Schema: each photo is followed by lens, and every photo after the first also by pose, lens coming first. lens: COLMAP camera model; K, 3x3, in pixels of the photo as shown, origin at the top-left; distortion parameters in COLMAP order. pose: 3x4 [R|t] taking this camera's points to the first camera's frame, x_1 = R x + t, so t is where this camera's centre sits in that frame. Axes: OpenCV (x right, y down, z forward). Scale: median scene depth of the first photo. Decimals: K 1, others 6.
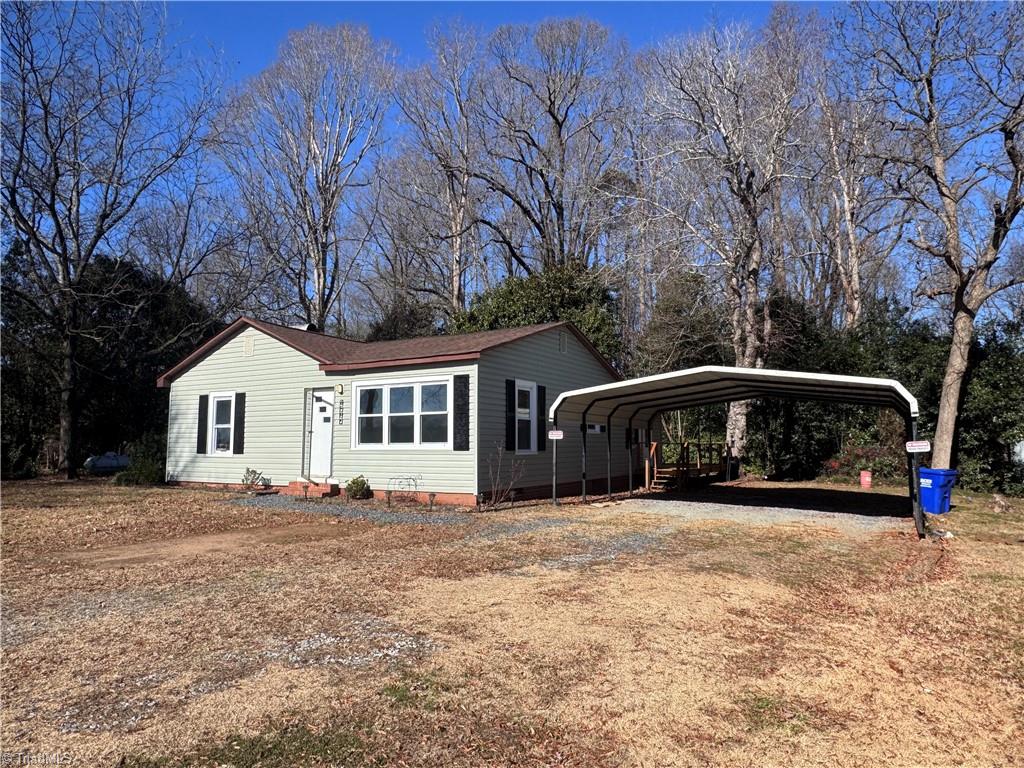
lens RADIAL K [[654.1, 0, 510.3], [0, 654.1, 386.3], [0, 0, 1]] dist [0.002307, -0.000032]
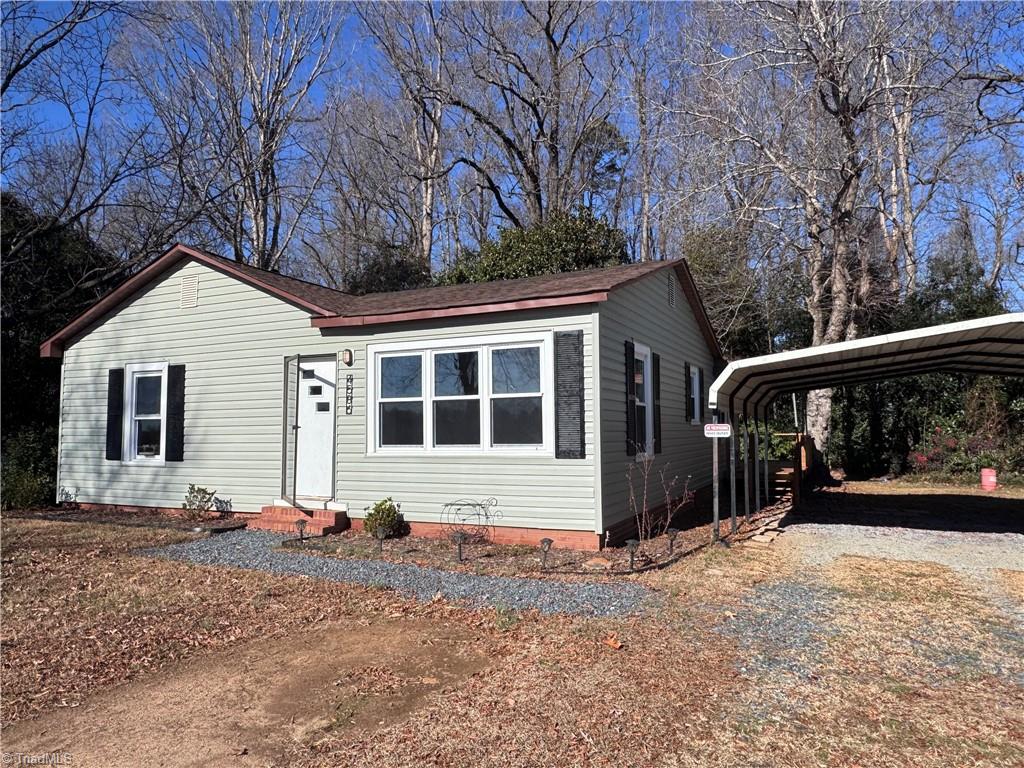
lens RADIAL K [[706.9, 0, 511.9], [0, 706.9, 384.1], [0, 0, 1]] dist [-0.001297, 0.002236]
pose [[0.996902, -0.001516, 0.078643, -0.157390], [-0.000212, 0.999759, 0.021965, 0.014789], [-0.078657, -0.021914, 0.996661, 0.321601]]
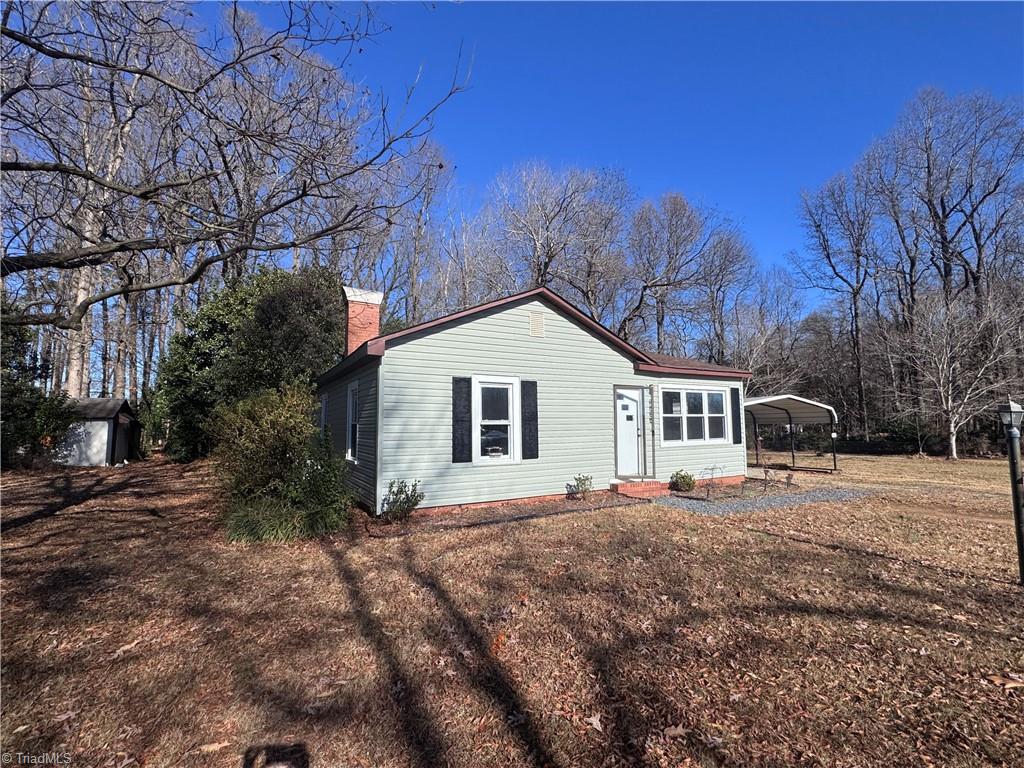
lens RADIAL K [[447.0, 0, 512.1], [0, 447.0, 379.0], [0, 0, 1]] dist [0.001056, 0.000622]
pose [[0.499524, 0.081339, 0.862473, -0.989000], [-0.074584, 0.995924, -0.050727, 0.040692], [-0.863083, -0.038987, 0.503554, 0.829481]]
